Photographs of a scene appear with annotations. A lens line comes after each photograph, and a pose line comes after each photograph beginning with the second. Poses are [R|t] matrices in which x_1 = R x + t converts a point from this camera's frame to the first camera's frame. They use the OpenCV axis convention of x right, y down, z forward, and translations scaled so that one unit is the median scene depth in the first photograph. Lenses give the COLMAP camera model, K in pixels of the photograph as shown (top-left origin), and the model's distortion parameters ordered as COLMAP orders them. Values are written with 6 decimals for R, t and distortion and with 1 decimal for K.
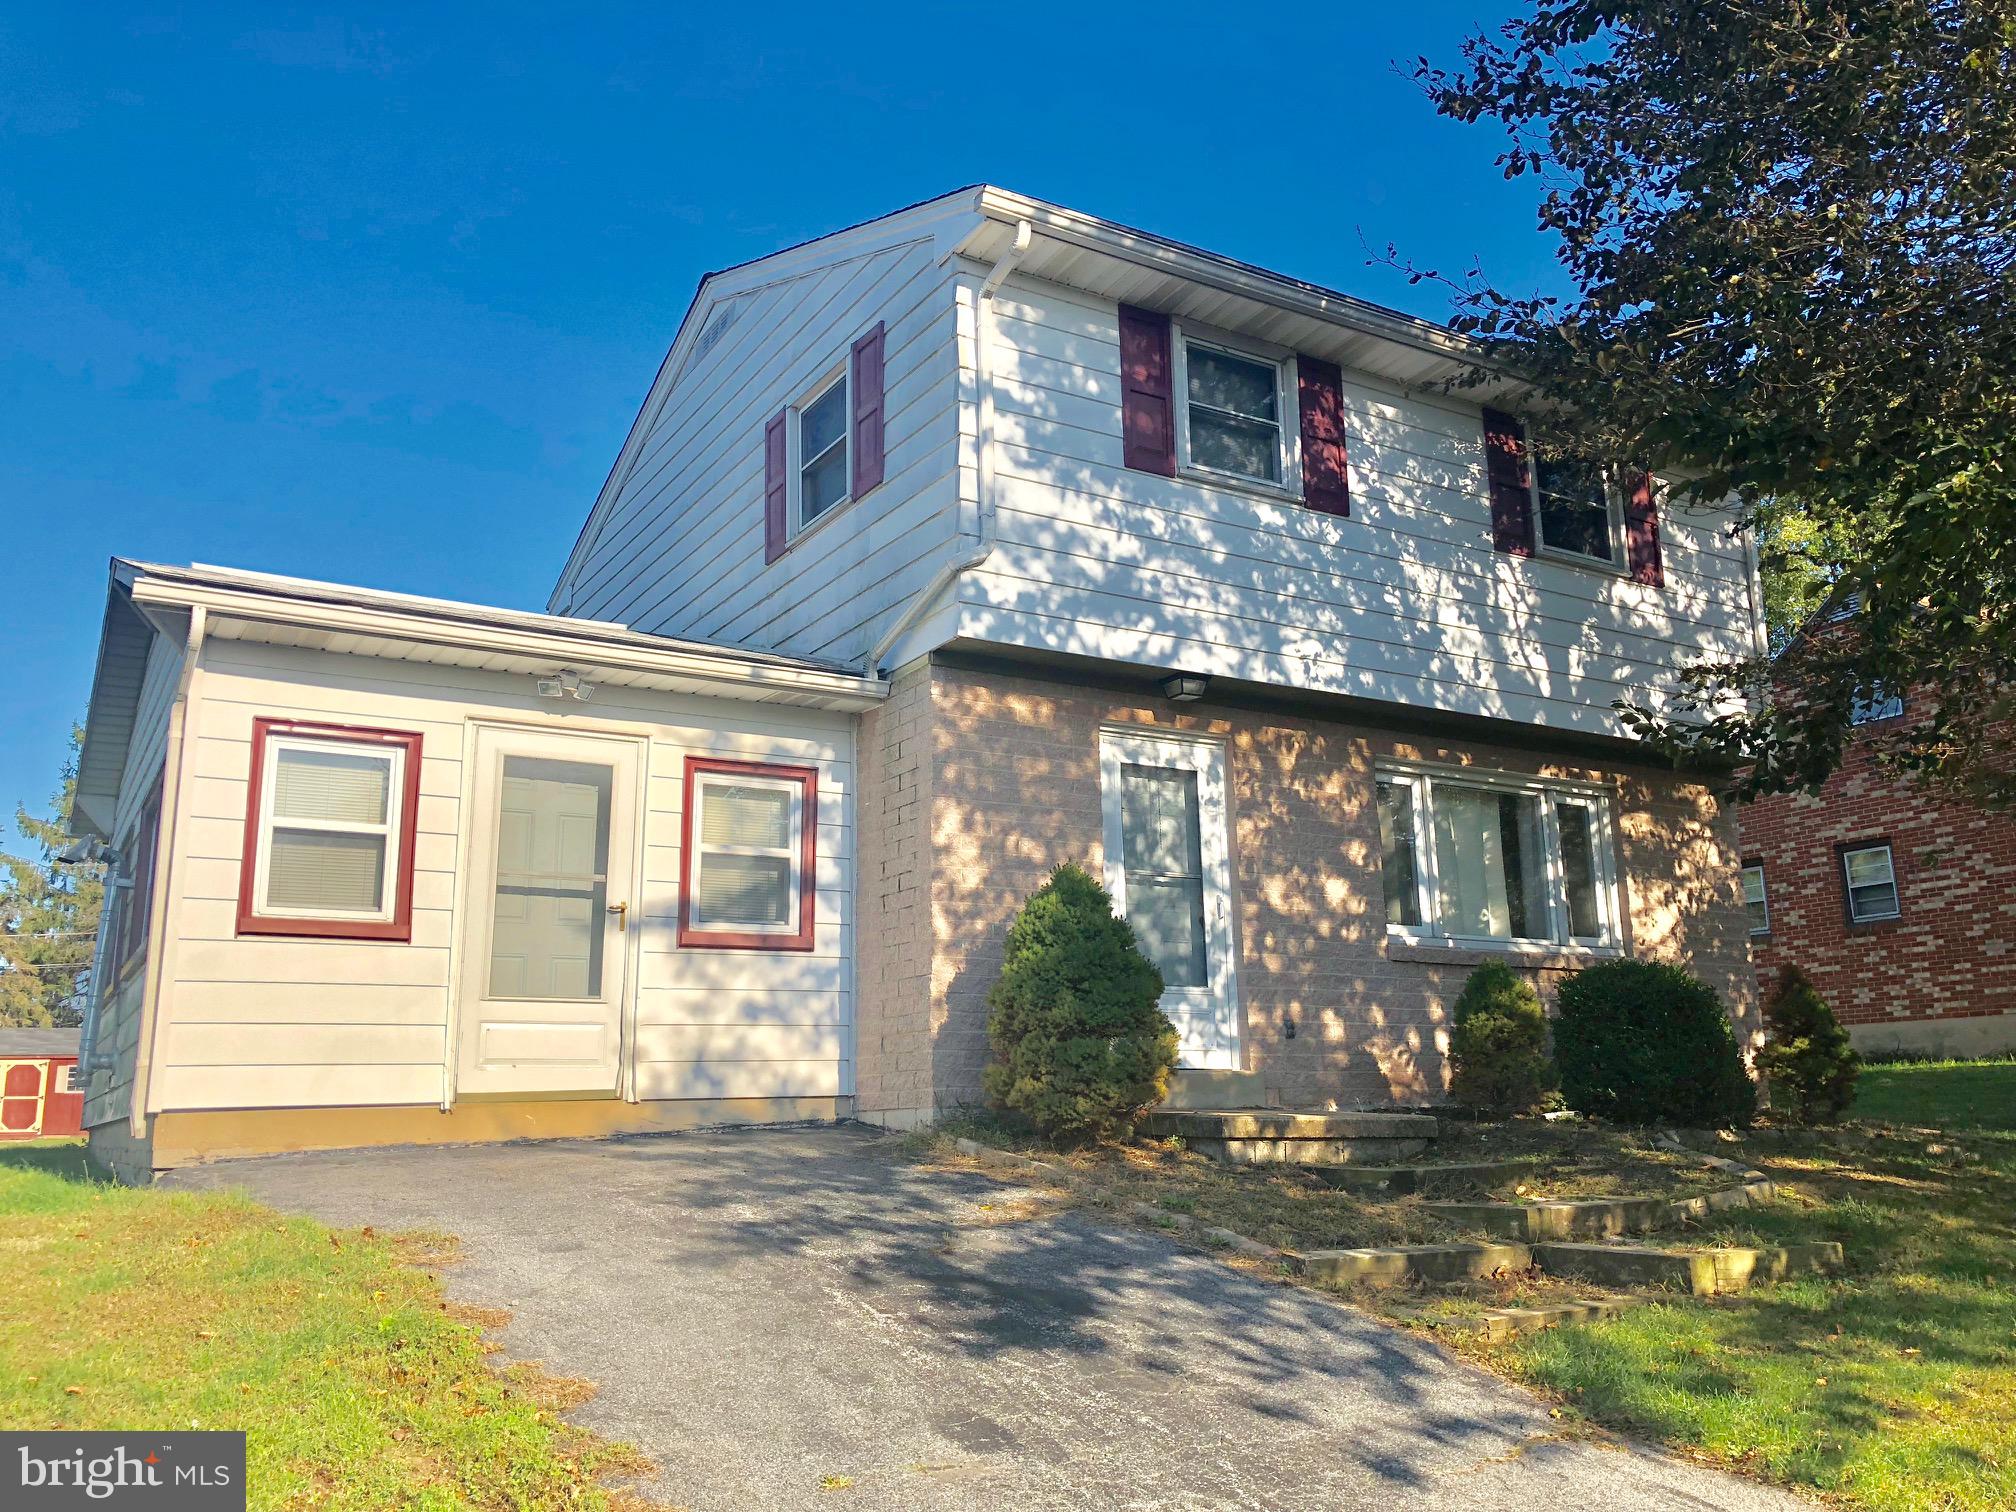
lens RADIAL K [[1672.4, 0, 1003.7], [0, 1672.4, 763.5], [0, 0, 1]] dist [0.022278, -0.003459]
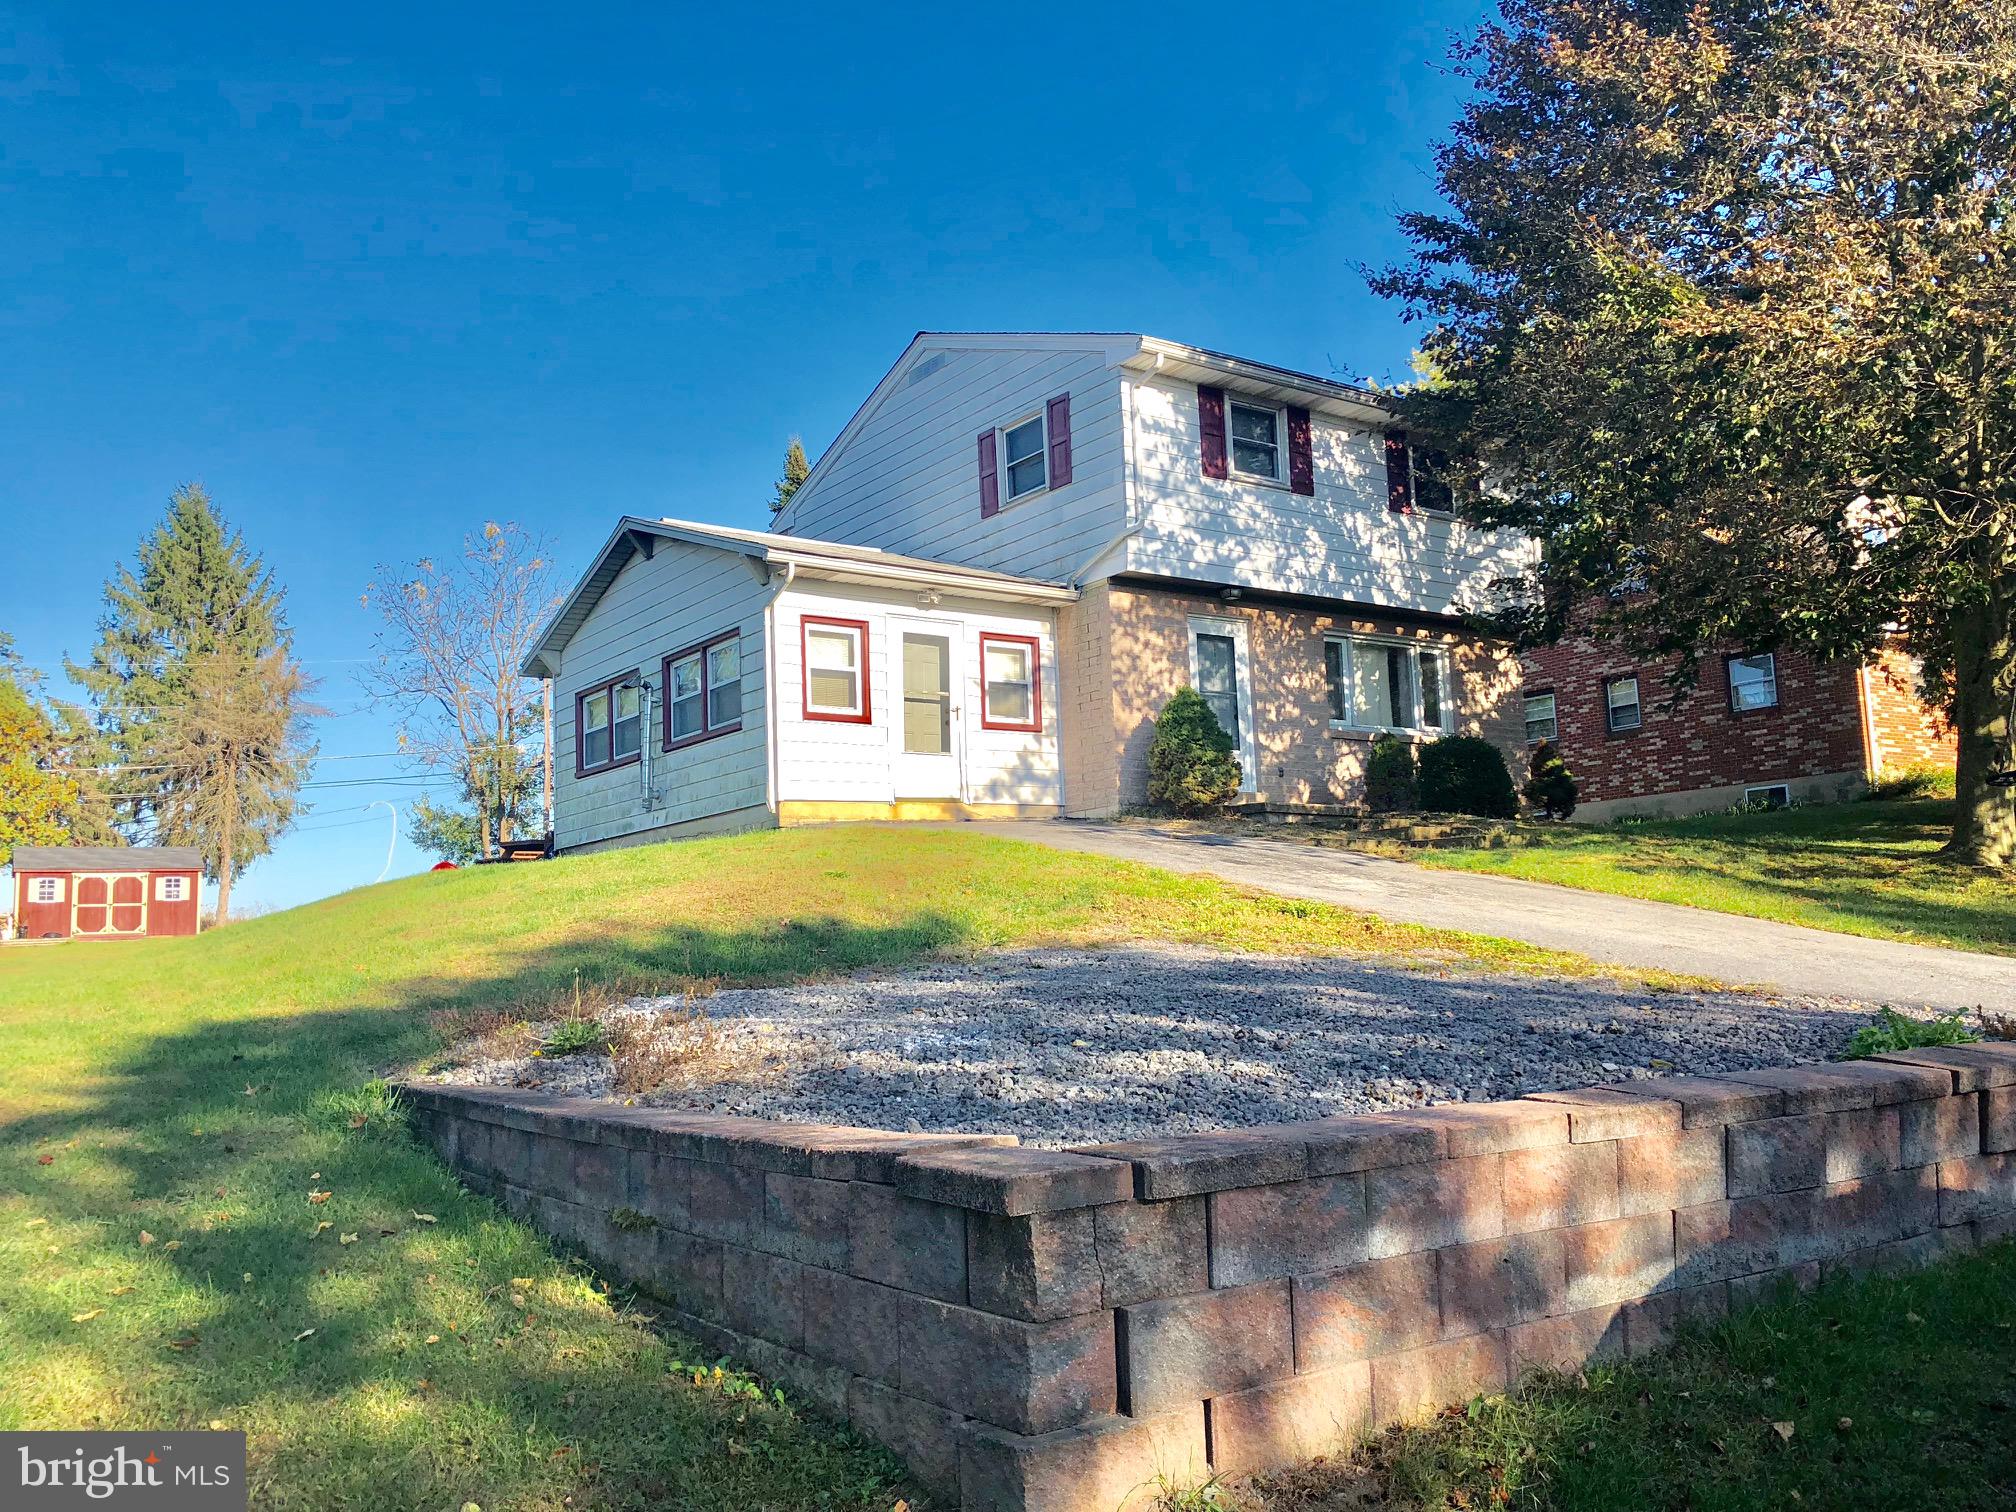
lens RADIAL K [[1609.5, 0, 981.0], [0, 1609.5, 769.1], [0, 0, 1]] dist [0.002596, -0.001434]
pose [[0.998164, -0.008888, 0.059910, -0.275557], [0.002993, 0.995203, 0.097782, -0.024887], [-0.060491, -0.097423, 0.993403, -0.783470]]
